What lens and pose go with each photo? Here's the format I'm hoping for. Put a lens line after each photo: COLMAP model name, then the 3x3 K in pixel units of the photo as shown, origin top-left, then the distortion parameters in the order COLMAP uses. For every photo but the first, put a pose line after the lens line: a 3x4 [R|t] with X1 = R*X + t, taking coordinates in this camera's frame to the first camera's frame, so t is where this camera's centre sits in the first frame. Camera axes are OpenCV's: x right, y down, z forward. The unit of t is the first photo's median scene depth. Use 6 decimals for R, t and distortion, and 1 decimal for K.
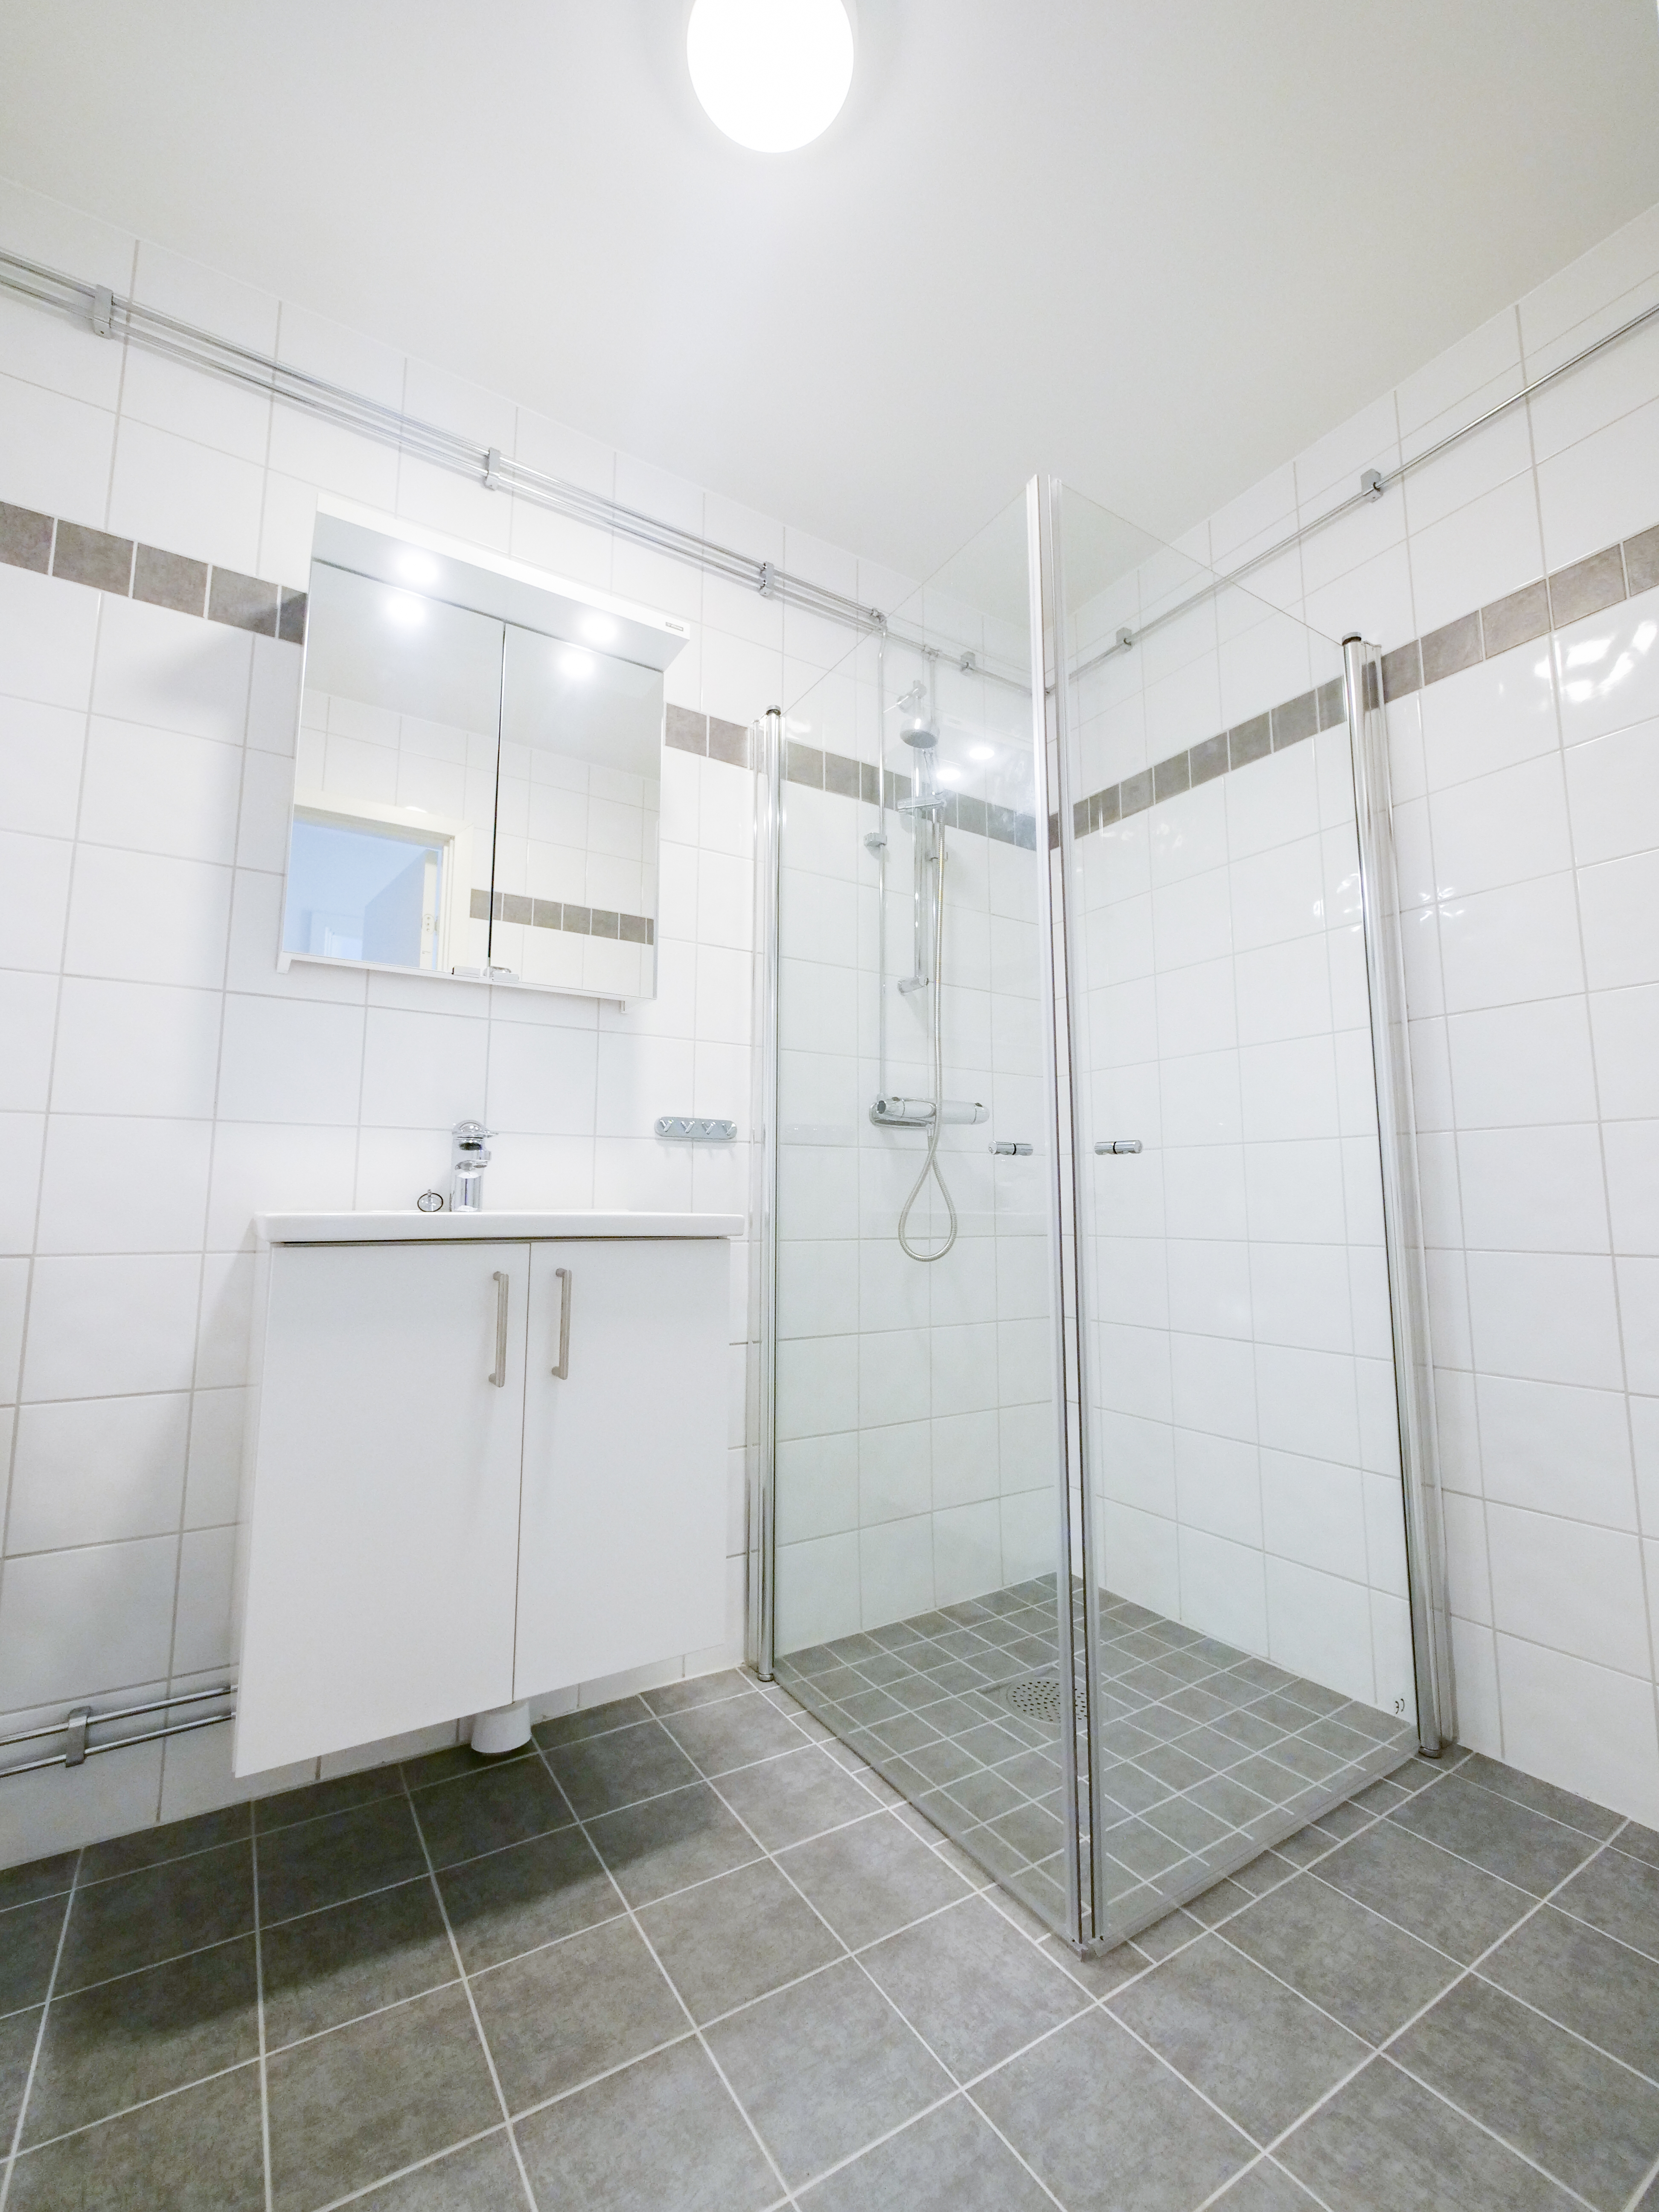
lens RADIAL K [[932.1, 0, 813.3], [0, 932.1, 1092.9], [0, 0, 1]] dist [-0.002517, -0.000549]
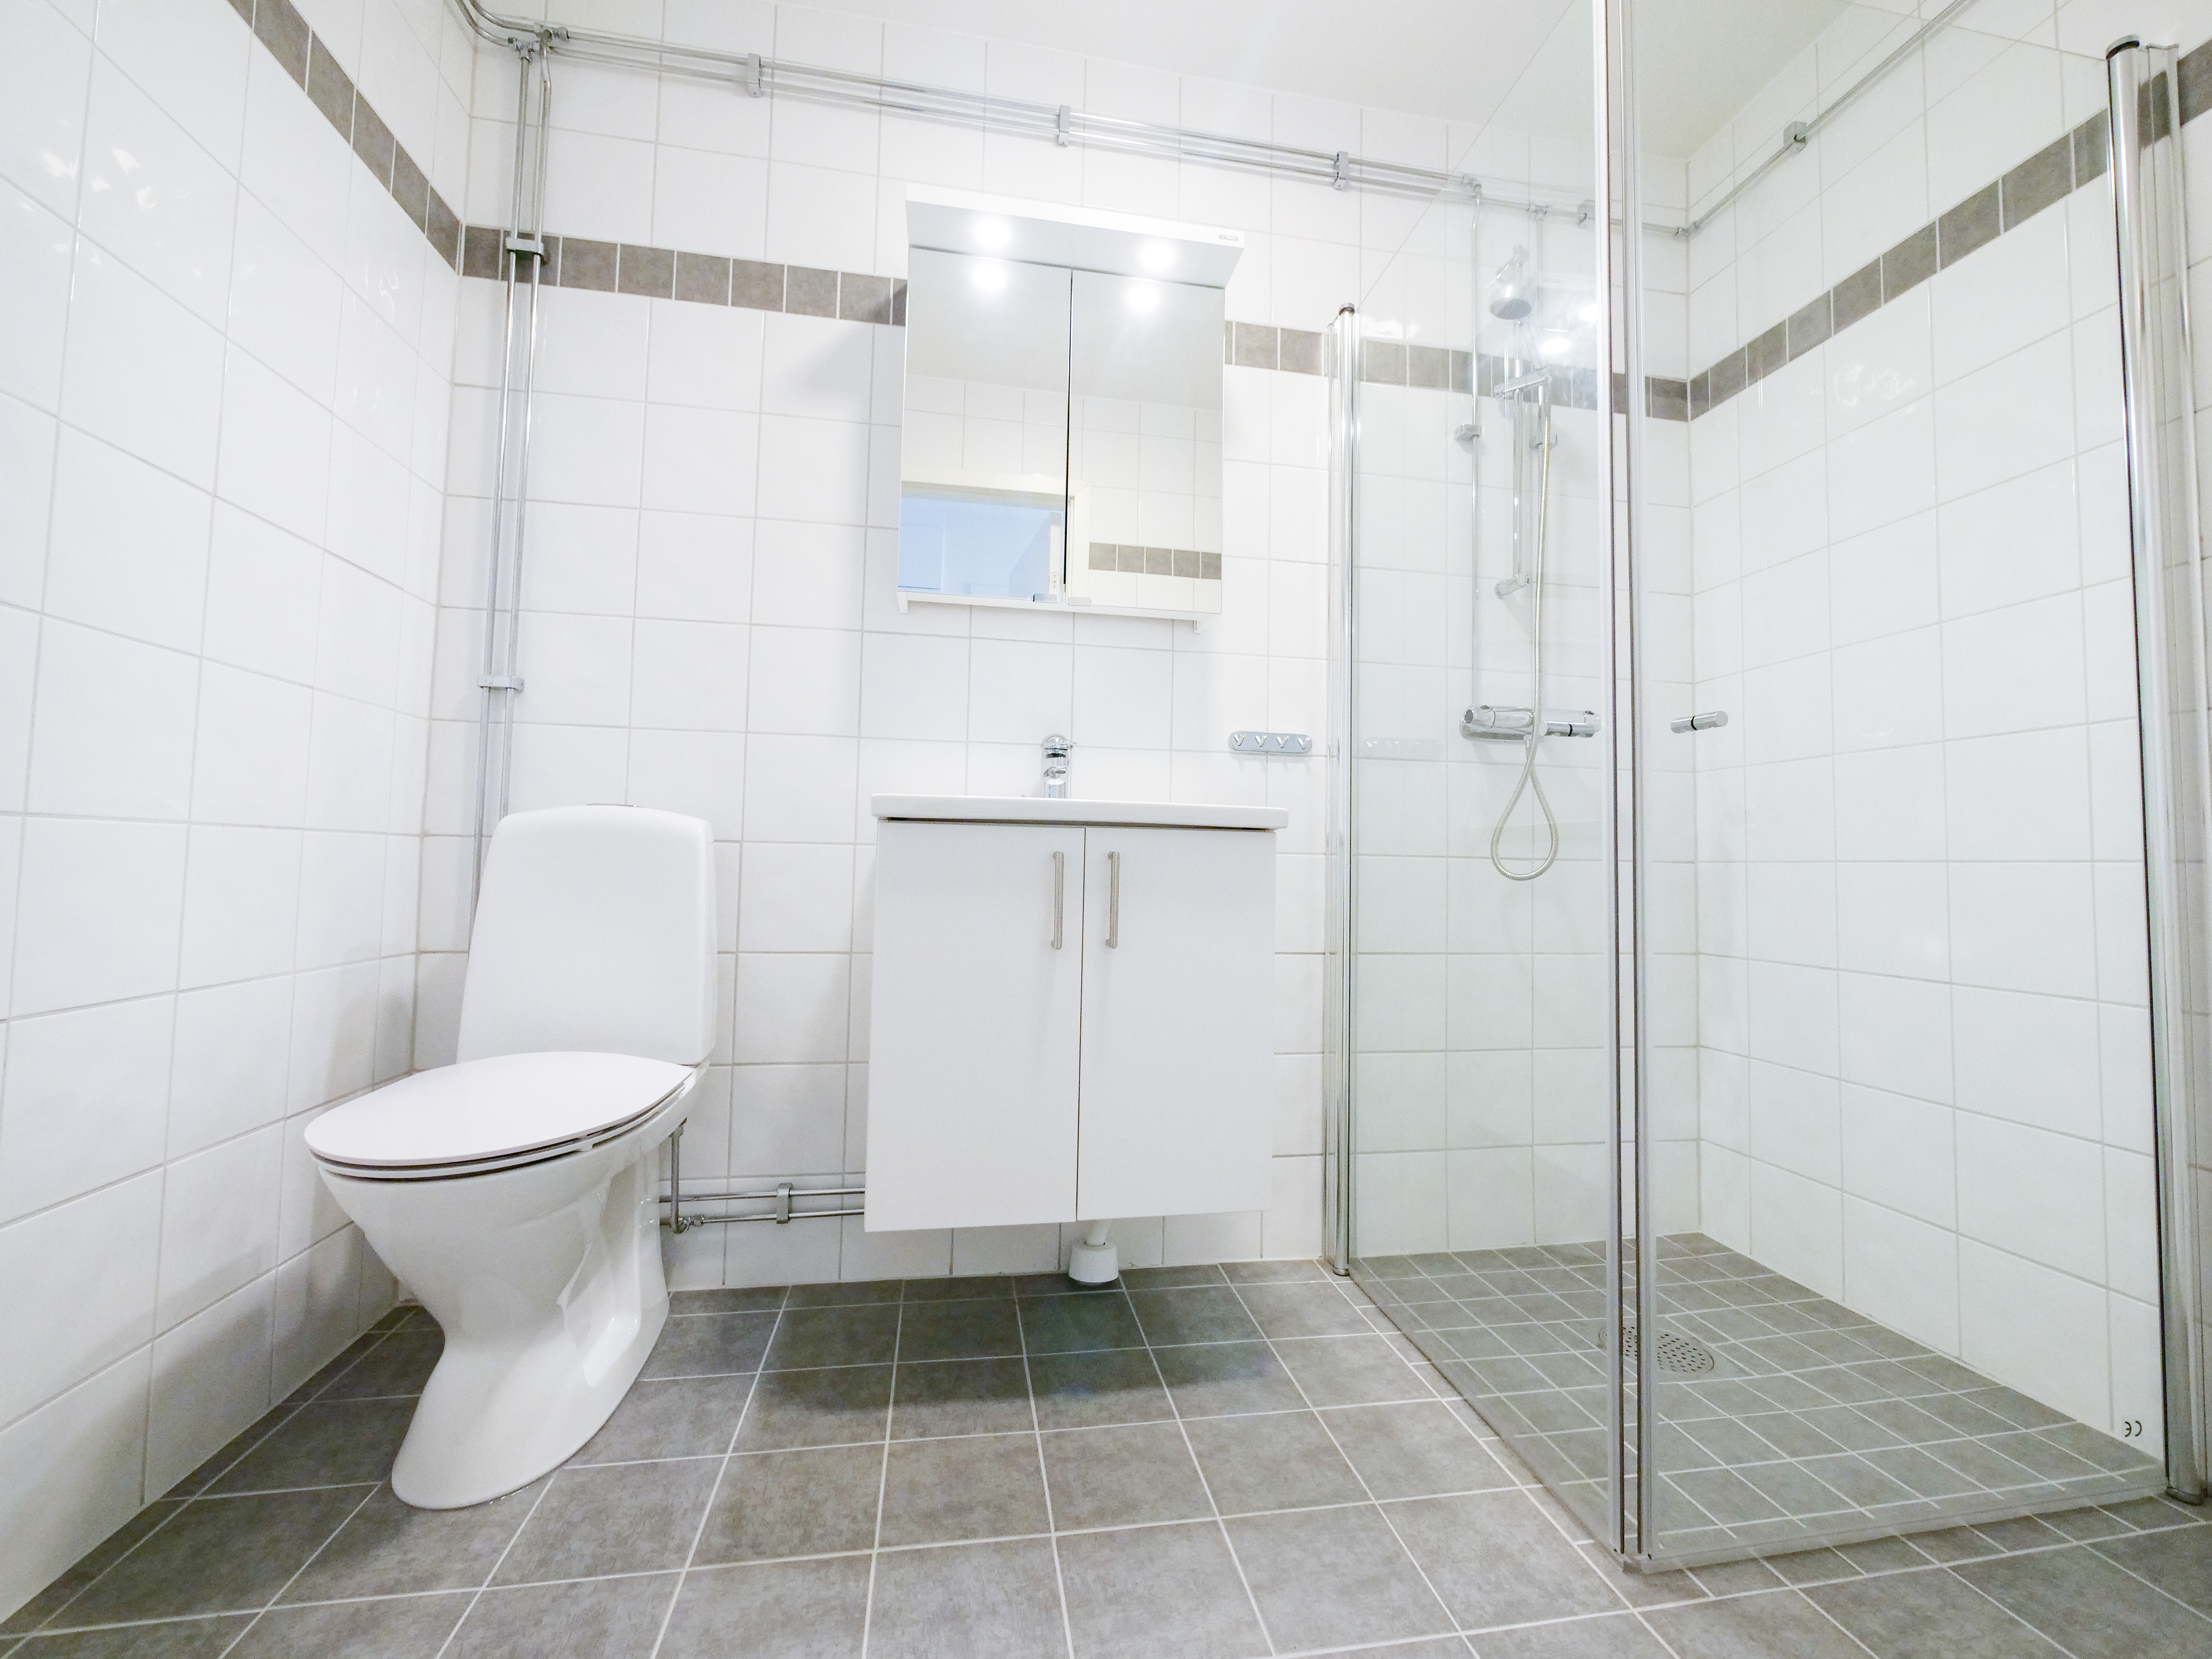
lens RADIAL K [[932.1, 0, 1119.1], [0, 932.1, 814.3], [0, 0, 1]] dist [-0.002517, -0.000549]
pose [[0.930346, -0.004767, -0.366652, 0.118243], [0.027161, 0.998064, 0.055943, 0.068289], [0.365676, -0.062005, 0.928675, -0.017929]]
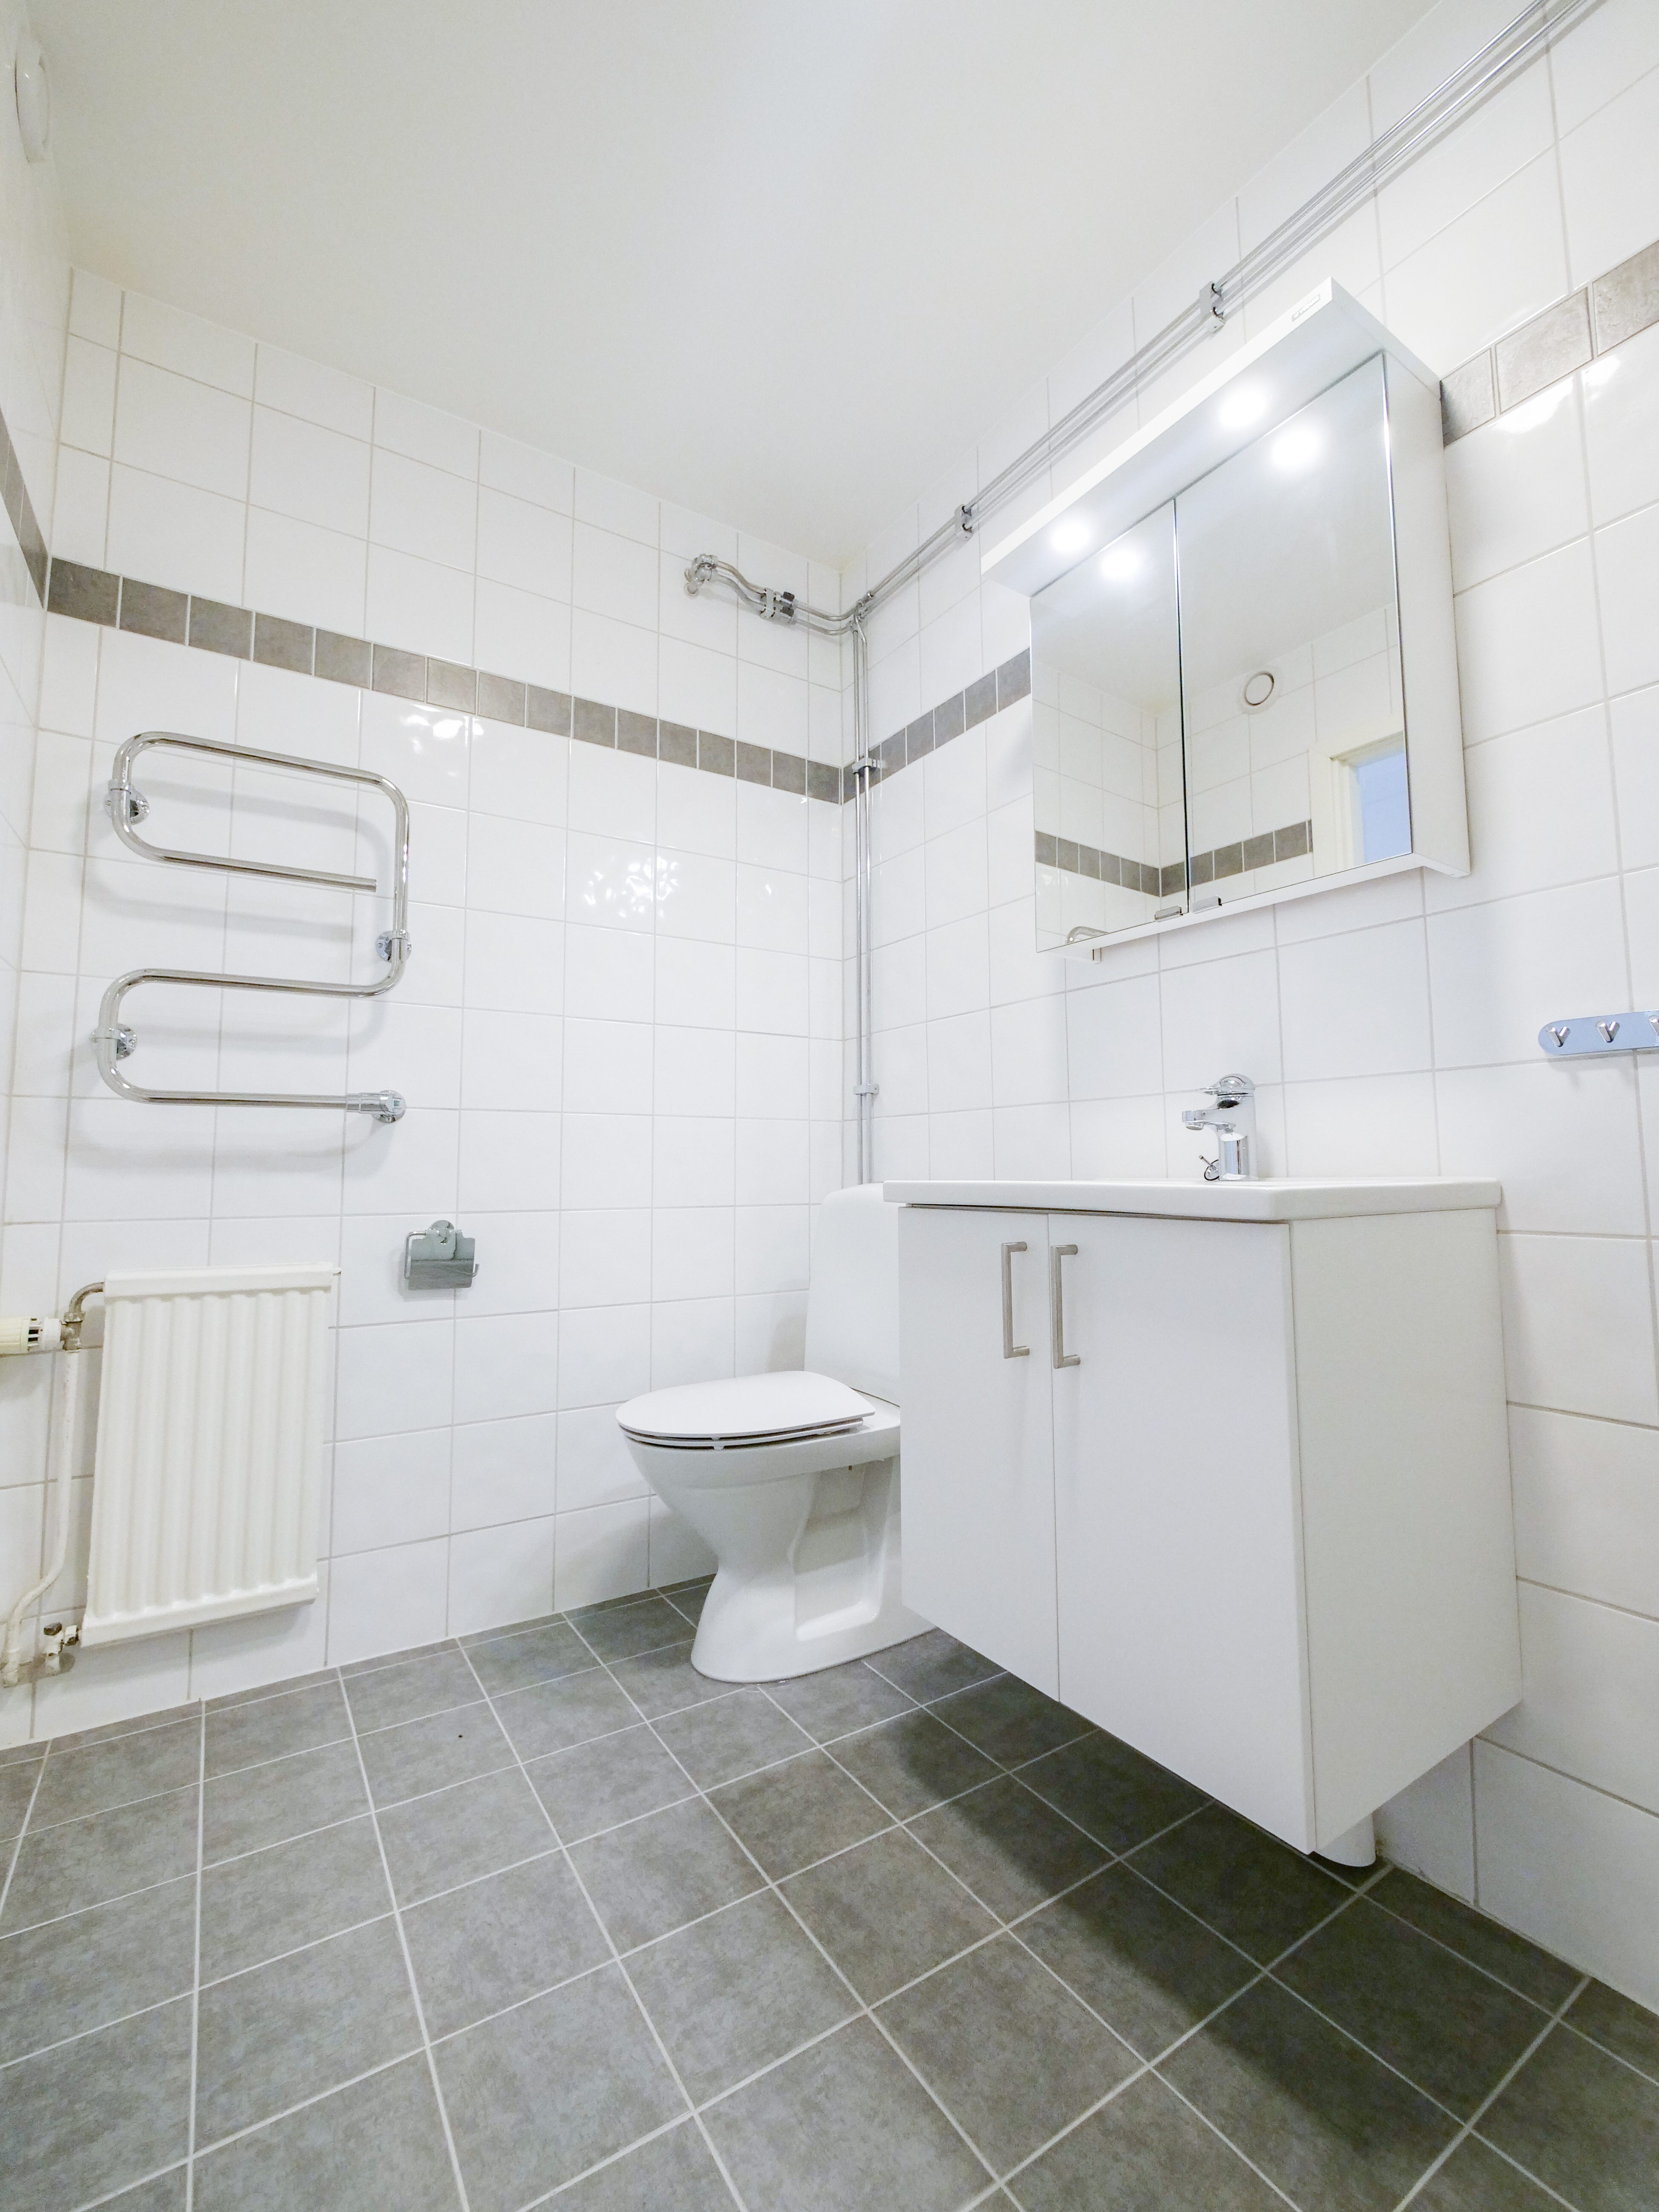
lens RADIAL K [[932.1, 0, 813.3], [0, 932.1, 1092.9], [0, 0, 1]] dist [-0.002517, -0.000549]
pose [[0.010121, -0.085398, -0.996296, 0.513729], [0.124978, 0.988642, -0.083472, 0.073753], [0.992108, -0.123670, 0.020678, 0.629076]]
